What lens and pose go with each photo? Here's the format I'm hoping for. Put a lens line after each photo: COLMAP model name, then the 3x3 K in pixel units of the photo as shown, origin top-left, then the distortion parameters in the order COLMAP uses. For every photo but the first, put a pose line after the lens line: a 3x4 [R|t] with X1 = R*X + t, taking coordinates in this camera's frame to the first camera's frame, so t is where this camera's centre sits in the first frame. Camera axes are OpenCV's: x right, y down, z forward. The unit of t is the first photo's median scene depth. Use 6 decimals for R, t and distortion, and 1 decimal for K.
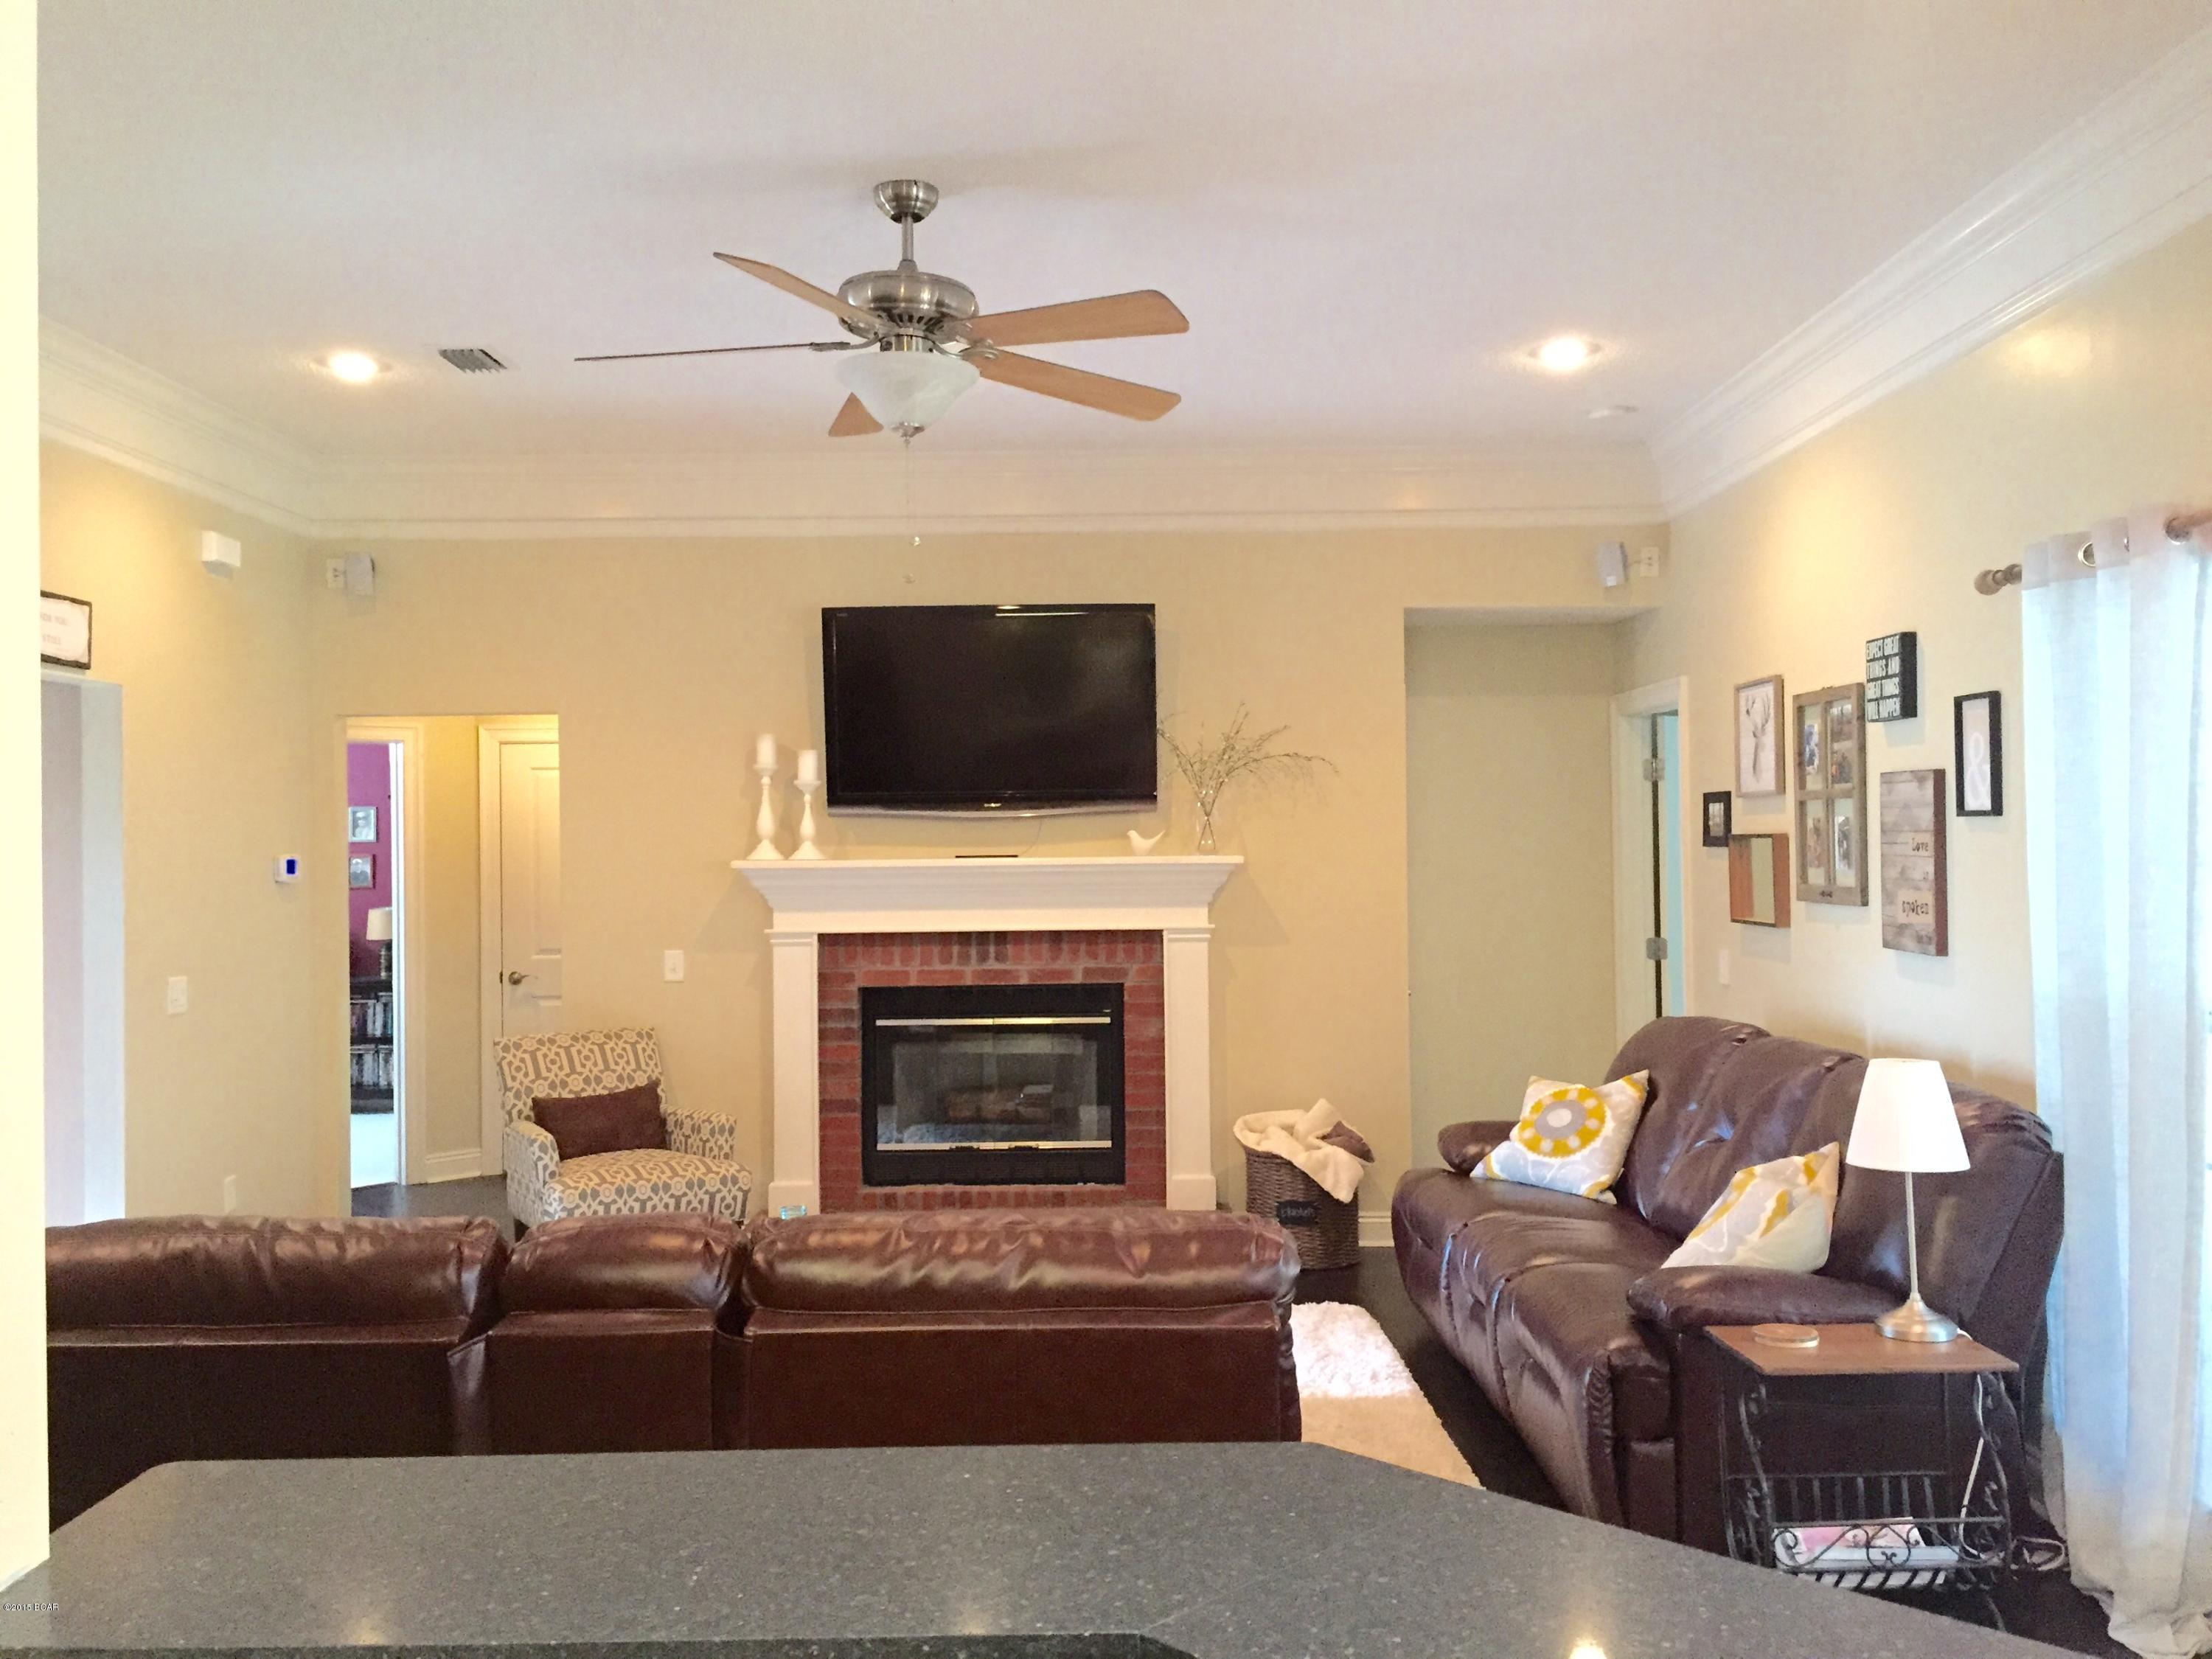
lens RADIAL K [[1912.1, 0, 1102.6], [0, 1912.1, 826.9], [0, 0, 1]] dist [-0.006712, -0.001940]
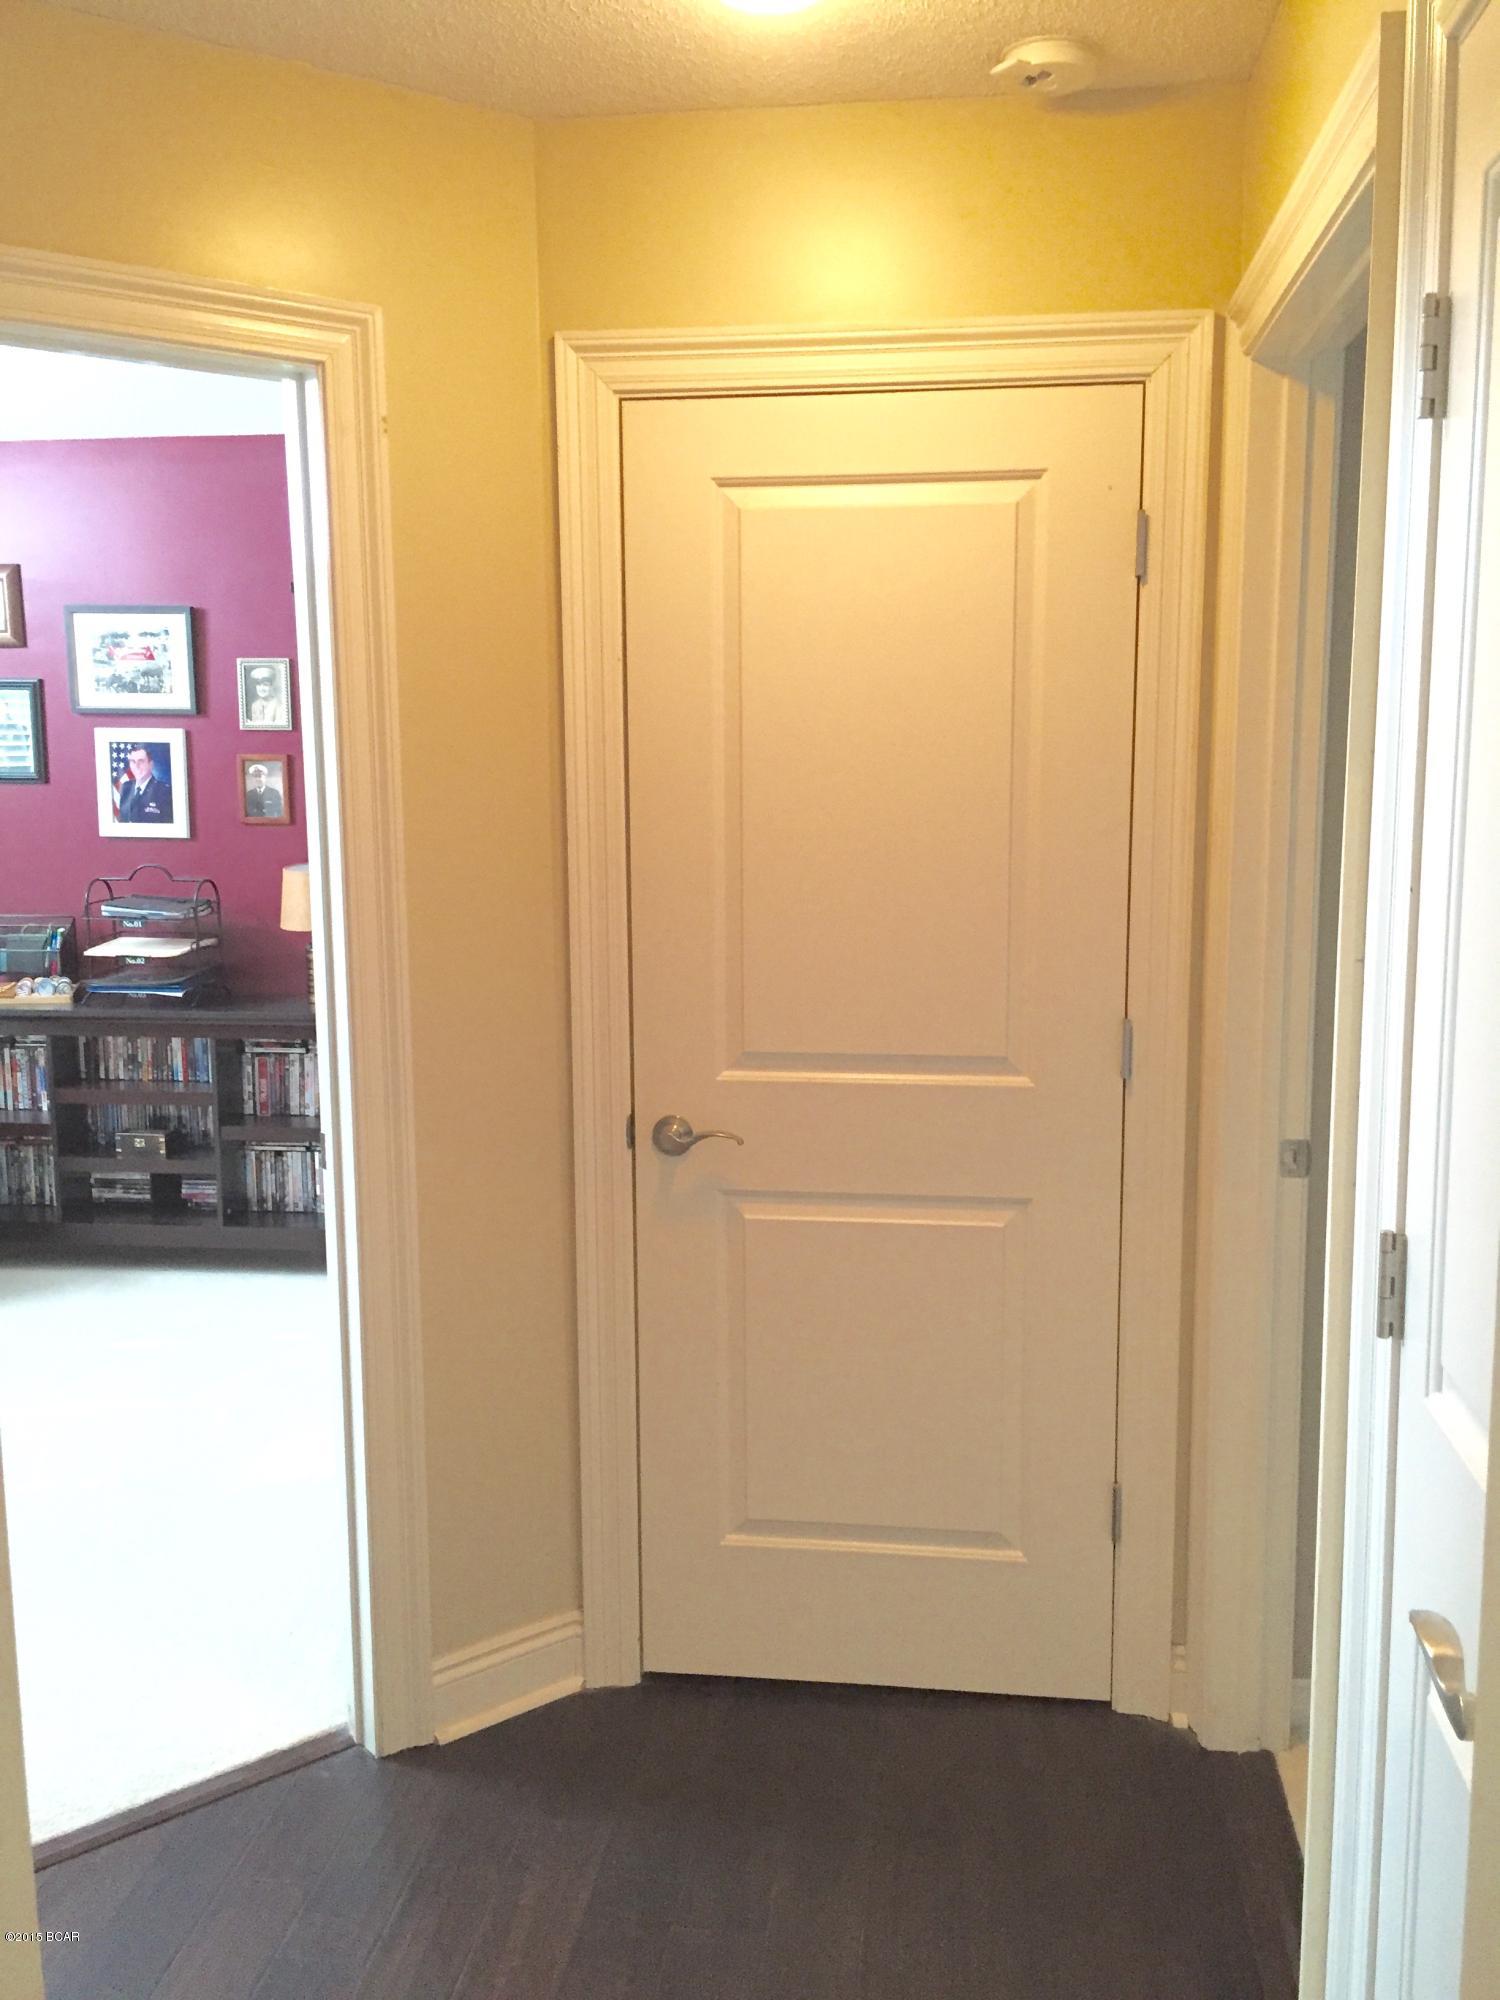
lens RADIAL K [[1728.8, 0, 753.1], [0, 1728.8, 1000.0], [0, 0, 1]] dist [-0.006712, -0.001940]
pose [[0.991523, 0.023858, -0.127725, -0.255638], [-0.004026, 0.988167, 0.153329, 0.009849], [0.129872, -0.151515, 0.979886, 0.711092]]
